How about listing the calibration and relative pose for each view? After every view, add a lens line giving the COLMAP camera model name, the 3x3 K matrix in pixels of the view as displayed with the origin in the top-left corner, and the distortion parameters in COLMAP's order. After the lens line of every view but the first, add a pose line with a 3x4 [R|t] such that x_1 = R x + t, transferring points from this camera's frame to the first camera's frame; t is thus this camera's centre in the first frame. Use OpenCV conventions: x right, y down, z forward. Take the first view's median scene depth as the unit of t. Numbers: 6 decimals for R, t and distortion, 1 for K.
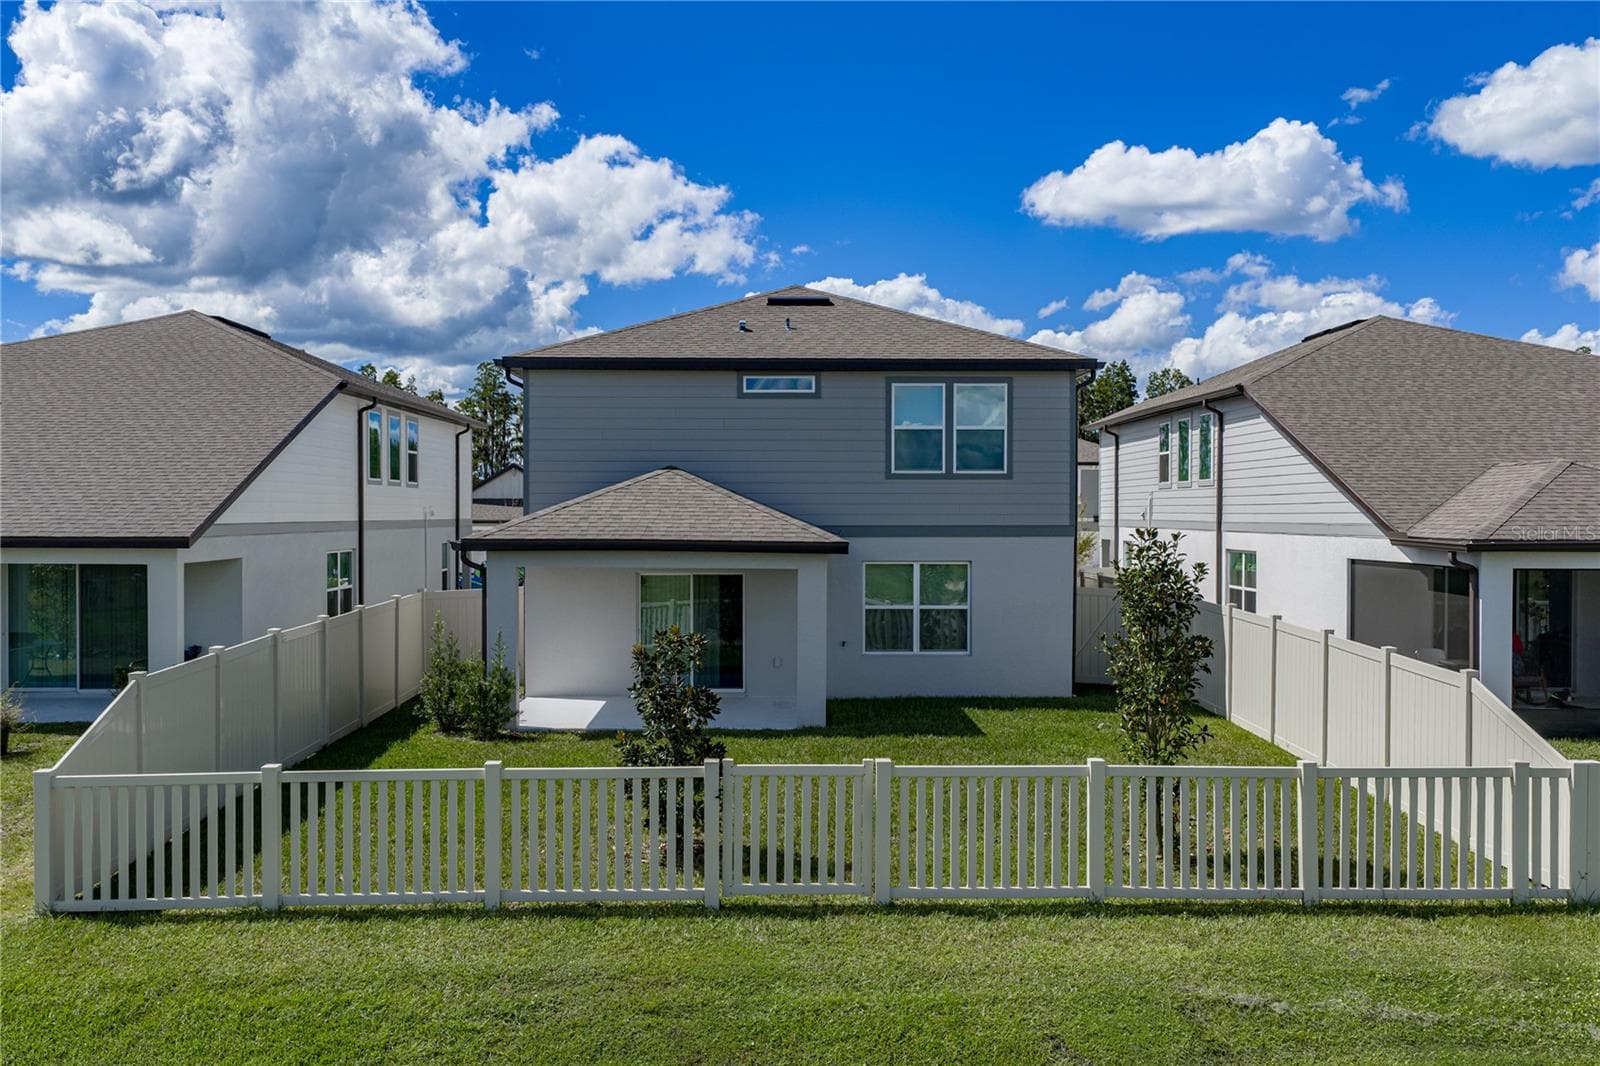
lens RADIAL K [[1428.5, 0, 844.5], [0, 1428.5, 533.6], [0, 0, 1]] dist [0.027871, 0.014522]
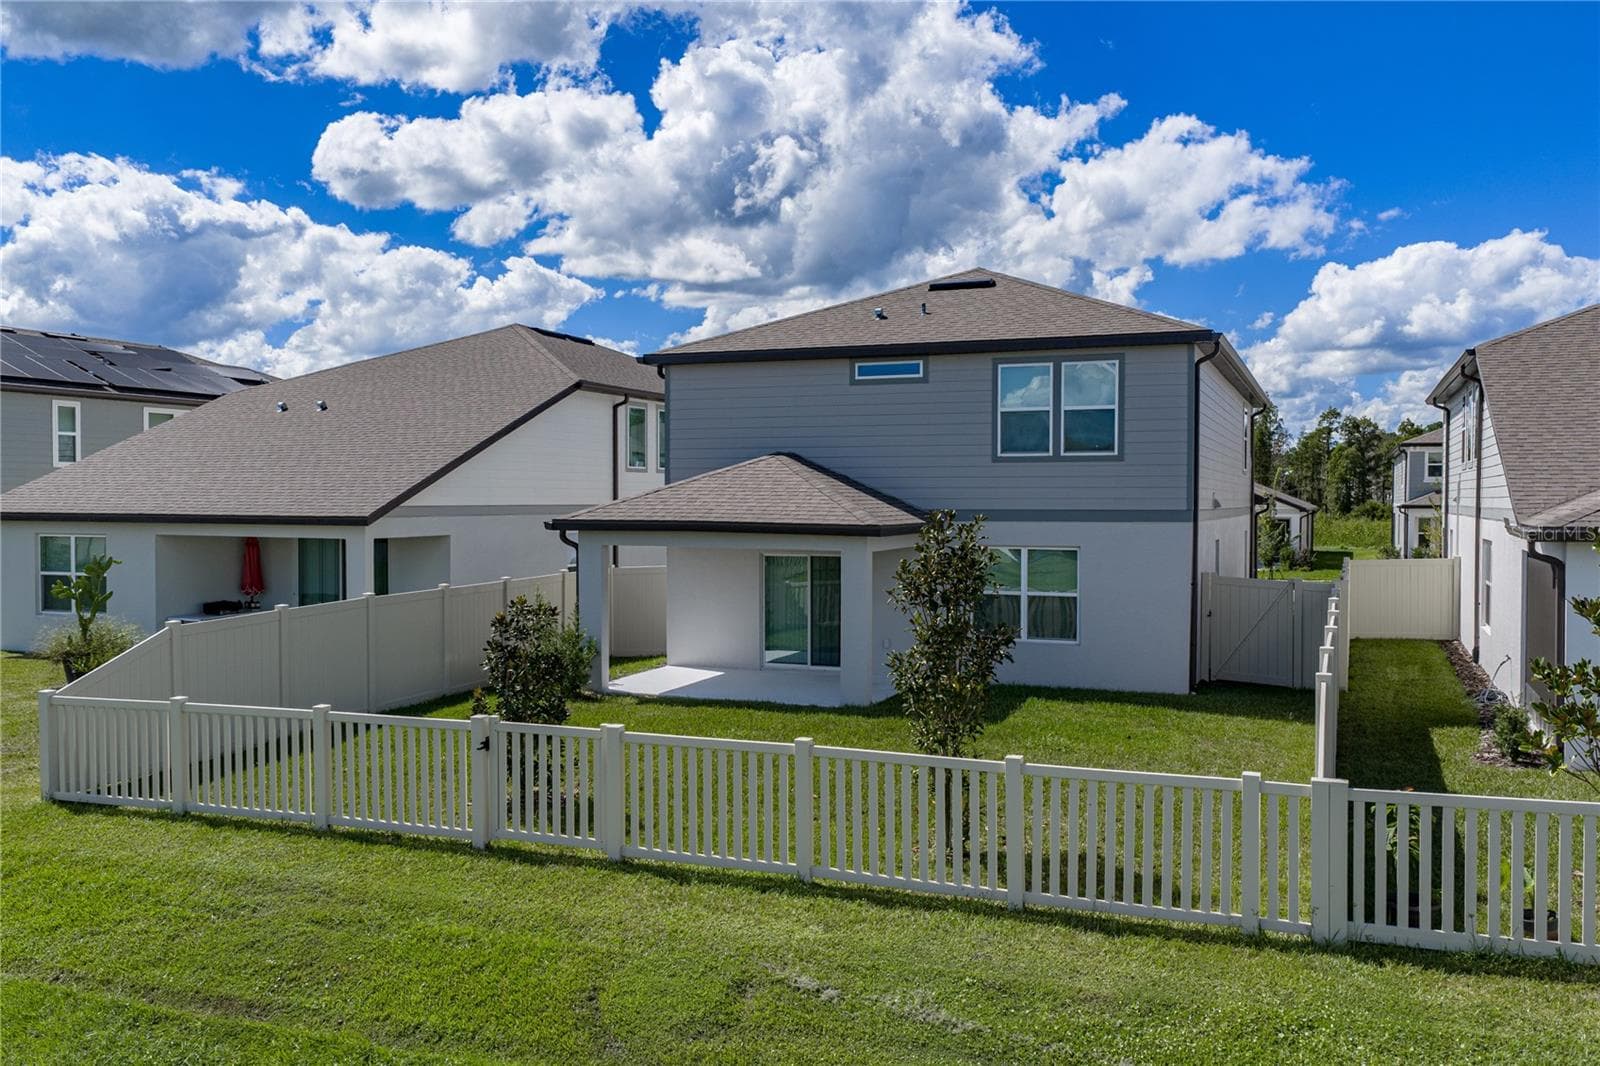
lens RADIAL K [[1428.5, 0, 793.9], [0, 1428.5, 530.4], [0, 0, 1]] dist [0.027871, 0.014522]
pose [[0.911890, 0.009269, -0.410329, 0.305752], [-0.006796, 0.999949, 0.007485, 0.002304], [0.410377, -0.004037, 0.911907, 0.044878]]
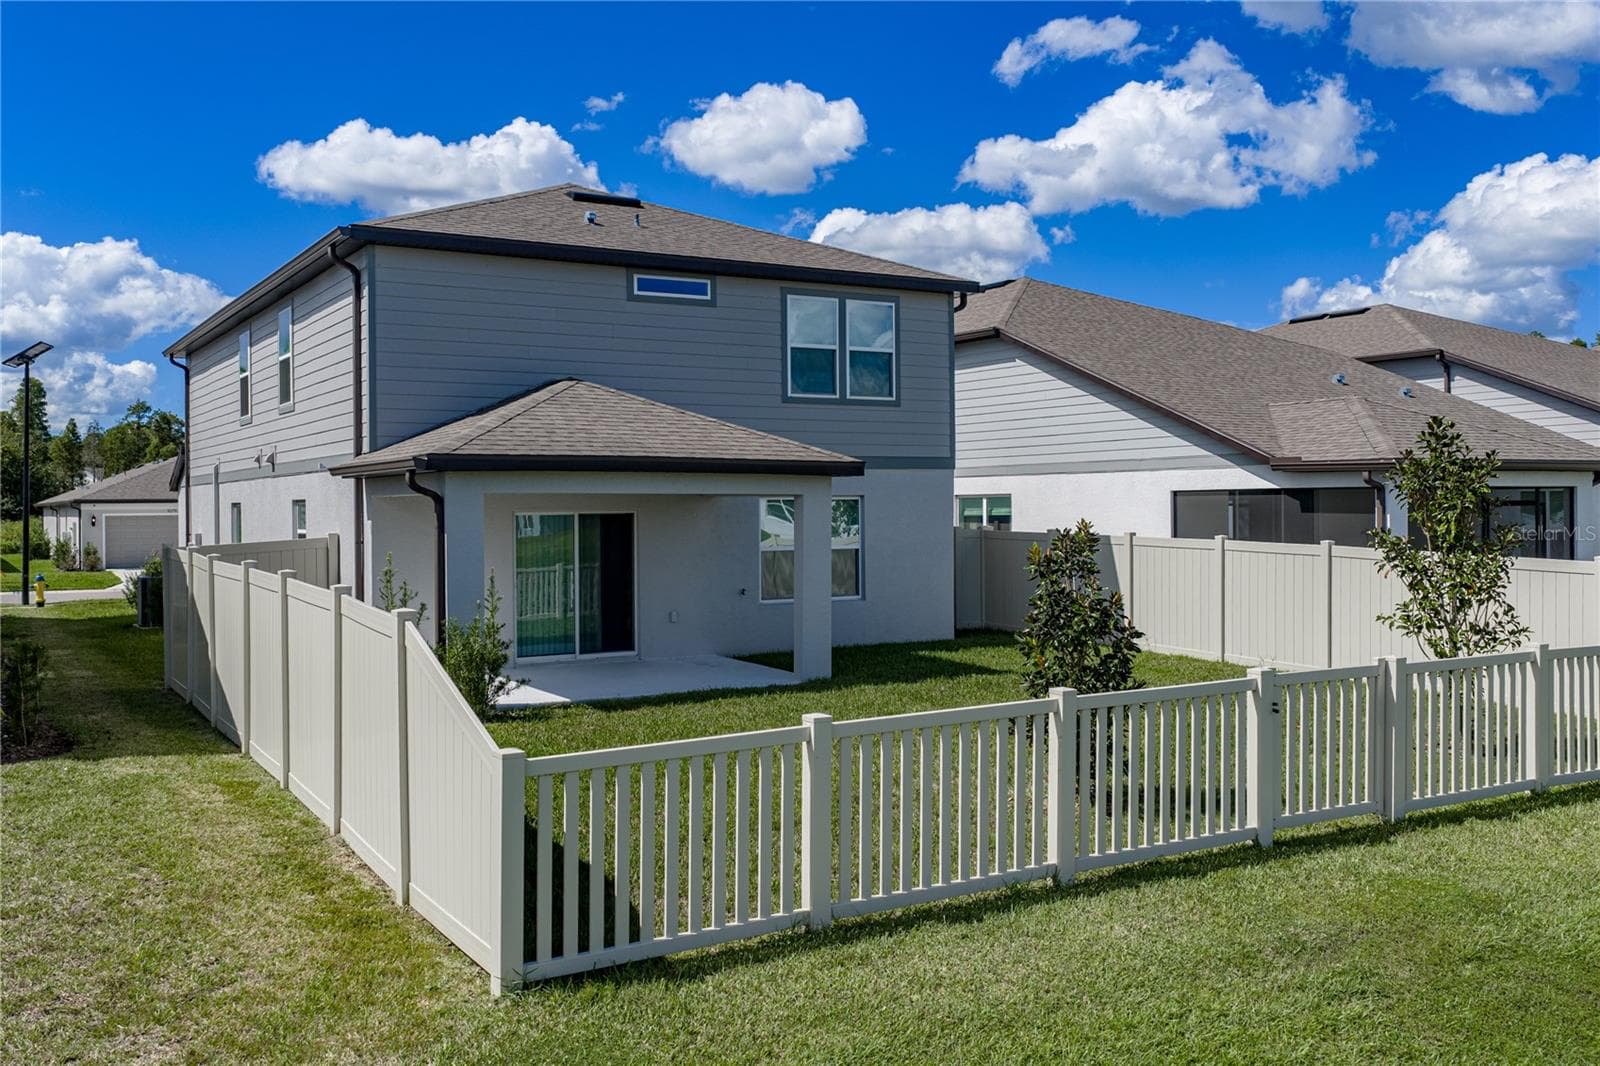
lens RADIAL K [[1429.7, 0, 811.2], [0, 1429.7, 537.0], [0, 0, 1]] dist [0.020671, 0.030625]
pose [[0.873741, -0.019826, 0.485987, -0.382316], [0.016746, 0.999803, 0.010680, 0.035073], [-0.486103, -0.001193, 0.873901, 0.216531]]
